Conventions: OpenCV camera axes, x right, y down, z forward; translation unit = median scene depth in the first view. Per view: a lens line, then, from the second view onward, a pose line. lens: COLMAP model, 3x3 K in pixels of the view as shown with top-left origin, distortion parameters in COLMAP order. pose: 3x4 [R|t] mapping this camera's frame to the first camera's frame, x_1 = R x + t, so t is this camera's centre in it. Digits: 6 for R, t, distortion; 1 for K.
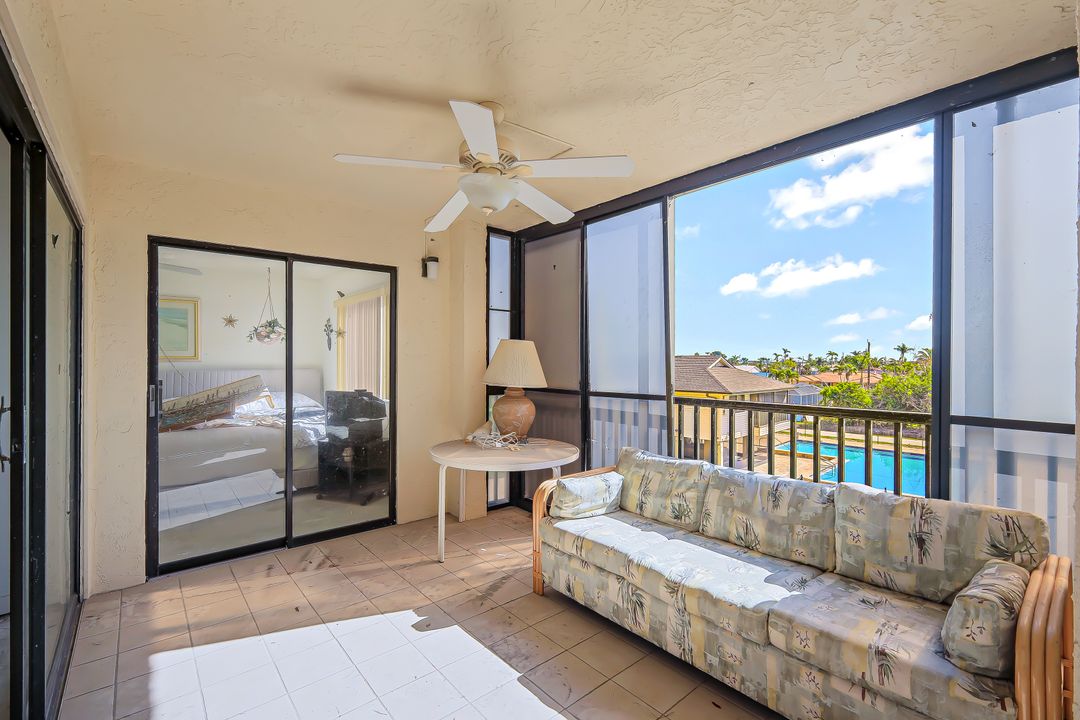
lens RADIAL K [[478.6, 0, 540.2], [0, 478.6, 355.4], [0, 0, 1]] dist [0.007740, -0.000210]
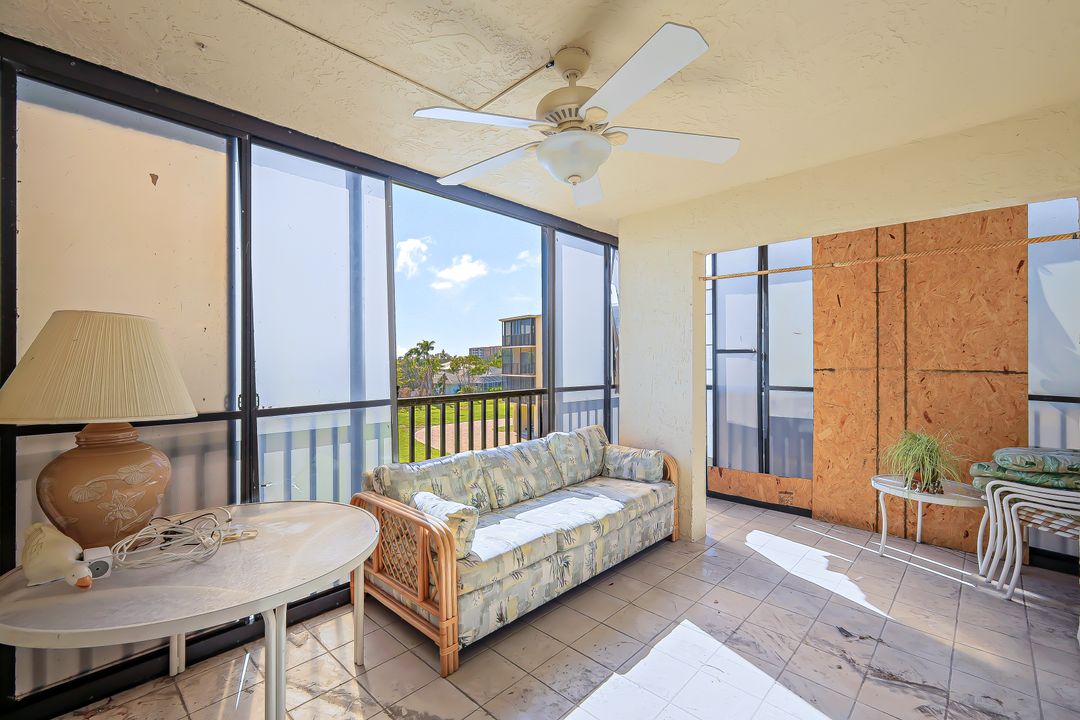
lens RADIAL K [[472.6, 0, 542.9], [0, 472.6, 350.1], [0, 0, 1]] dist [-0.001003, -0.000437]
pose [[-0.112522, 0.020067, 0.993447, -0.838757], [-0.007166, 0.999754, -0.021006, 0.011077], [-0.993623, -0.009482, -0.112350, 1.045207]]
